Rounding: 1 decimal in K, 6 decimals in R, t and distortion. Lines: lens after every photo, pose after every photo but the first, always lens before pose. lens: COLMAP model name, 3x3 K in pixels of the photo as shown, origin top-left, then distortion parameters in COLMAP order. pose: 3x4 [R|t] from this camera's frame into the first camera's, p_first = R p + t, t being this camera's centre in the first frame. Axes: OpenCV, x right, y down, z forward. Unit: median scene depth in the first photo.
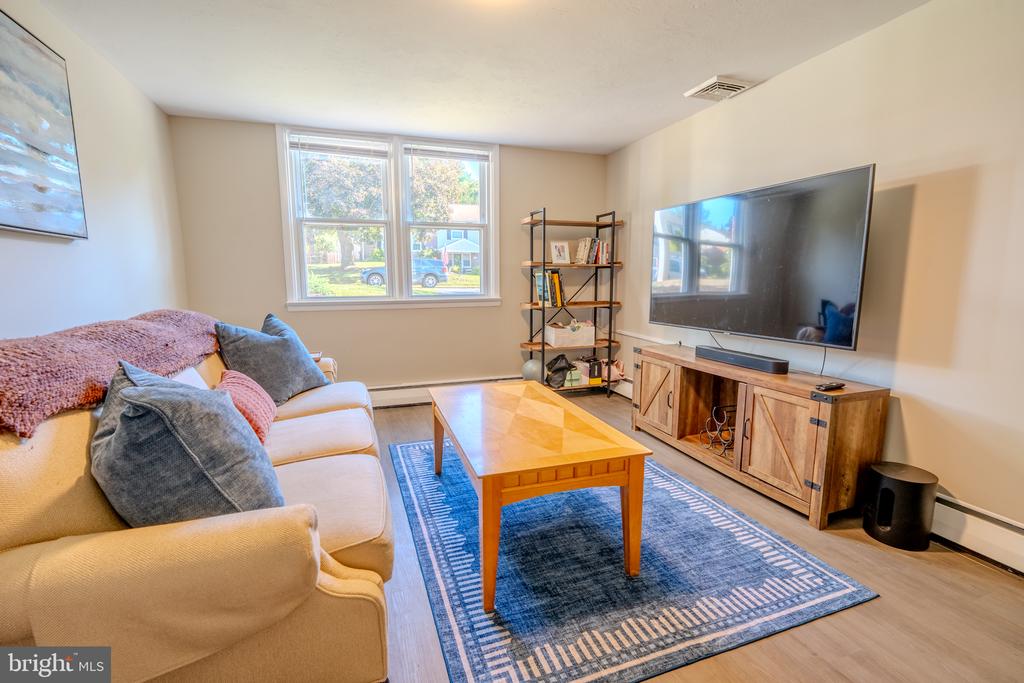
lens RADIAL K [[452.4, 0, 512.0], [0, 452.4, 340.7], [0, 0, 1]] dist [-0.005482, -0.000384]
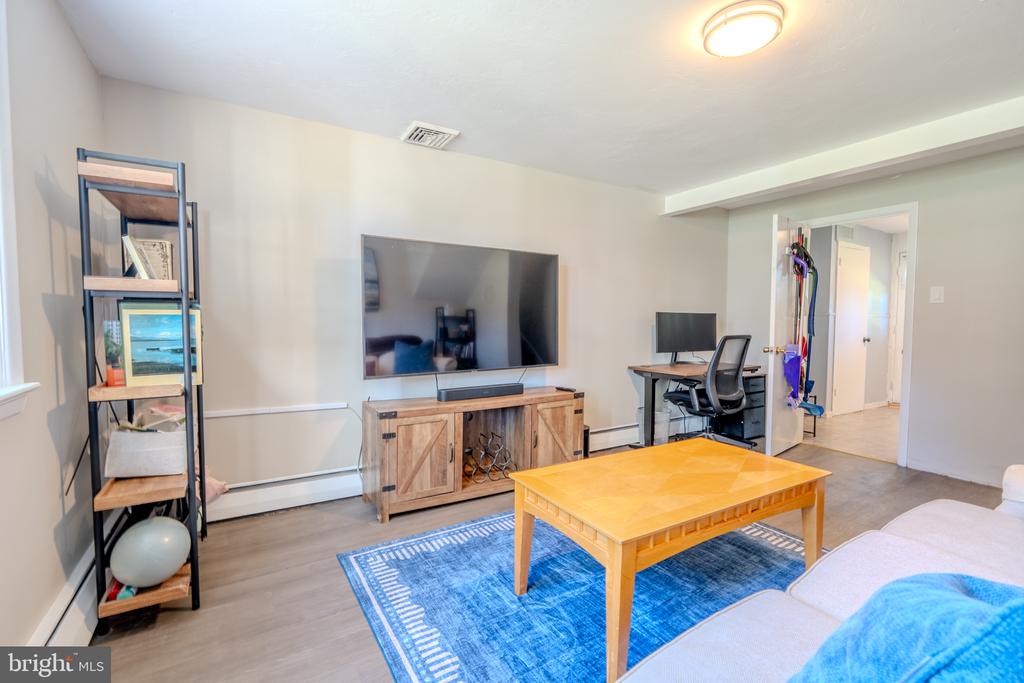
lens RADIAL K [[452.4, 0, 511.7], [0, 452.4, 343.1], [0, 0, 1]] dist [-0.005482, -0.000384]
pose [[-0.205215, -0.048617, 0.977509, -0.582836], [0.132069, 0.988255, 0.076878, -0.150188], [-0.969765, 0.144875, -0.196384, 1.070672]]
